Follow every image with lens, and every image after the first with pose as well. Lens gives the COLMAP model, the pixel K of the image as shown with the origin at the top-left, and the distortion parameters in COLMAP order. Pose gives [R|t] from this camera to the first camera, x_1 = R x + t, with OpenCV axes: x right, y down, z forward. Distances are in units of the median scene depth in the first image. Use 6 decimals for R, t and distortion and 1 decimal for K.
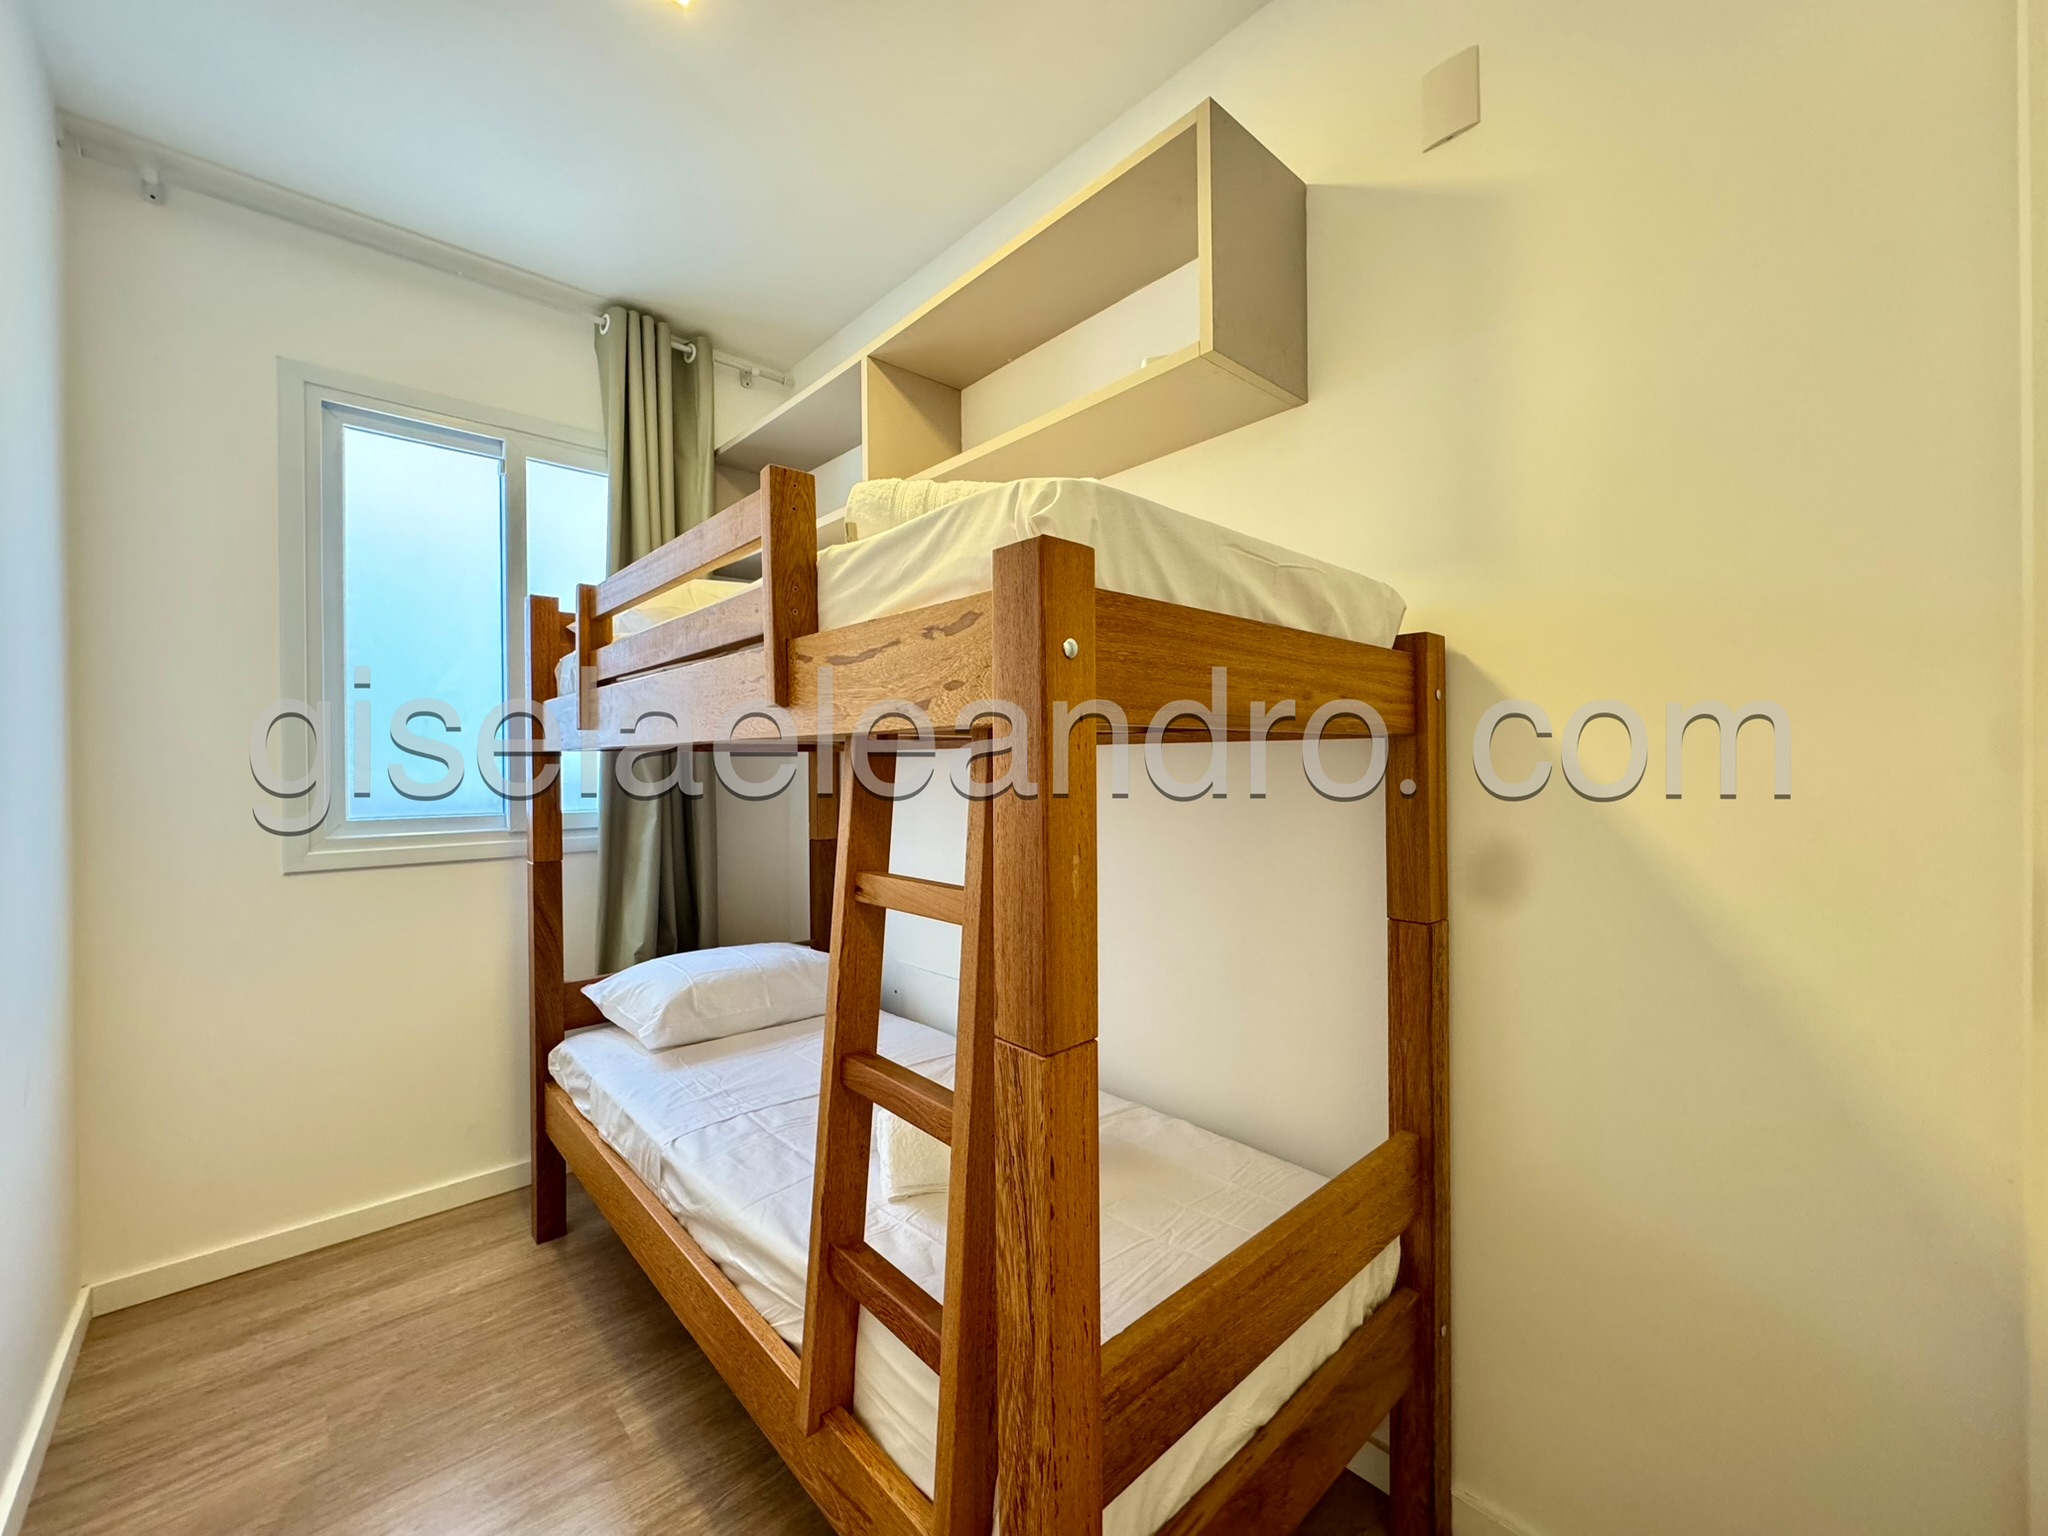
lens RADIAL K [[841.5, 0, 1025.3], [0, 841.5, 767.0], [0, 0, 1]] dist [-0.001574, 0.000239]
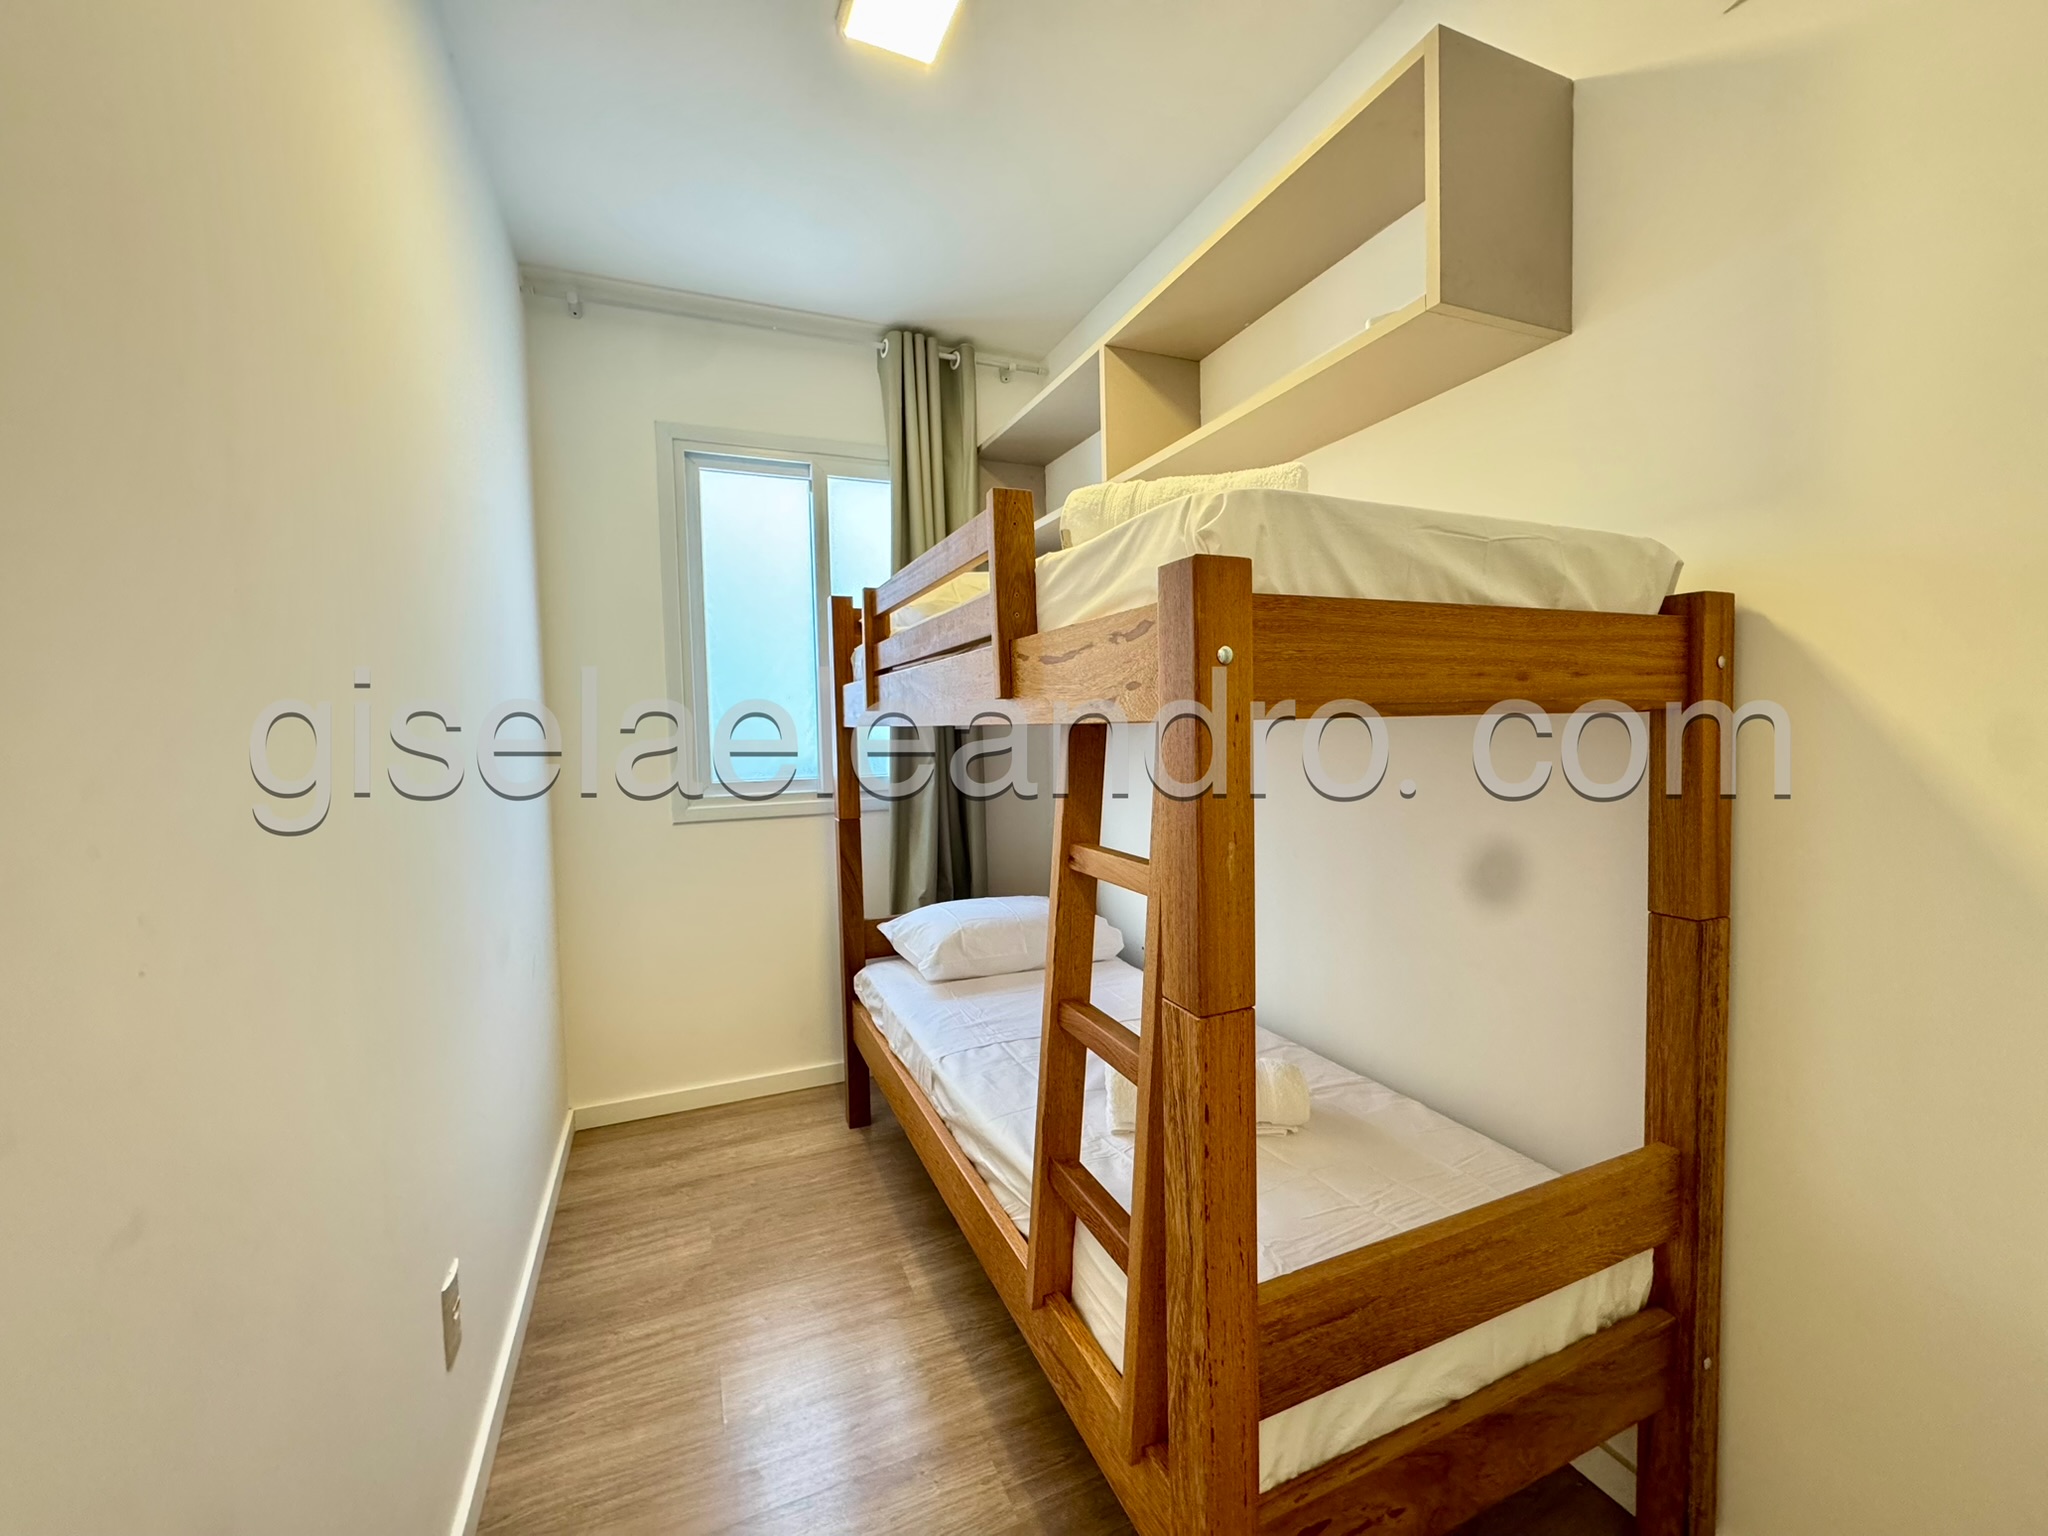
lens RADIAL K [[865.0, 0, 1021.4], [0, 865.0, 764.6], [0, 0, 1]] dist [-0.002317, -0.000237]
pose [[0.939617, 0.004917, -0.342191, 0.115470], [0.014178, 0.998479, 0.053277, -0.037545], [0.341933, -0.054911, 0.938119, -0.095672]]
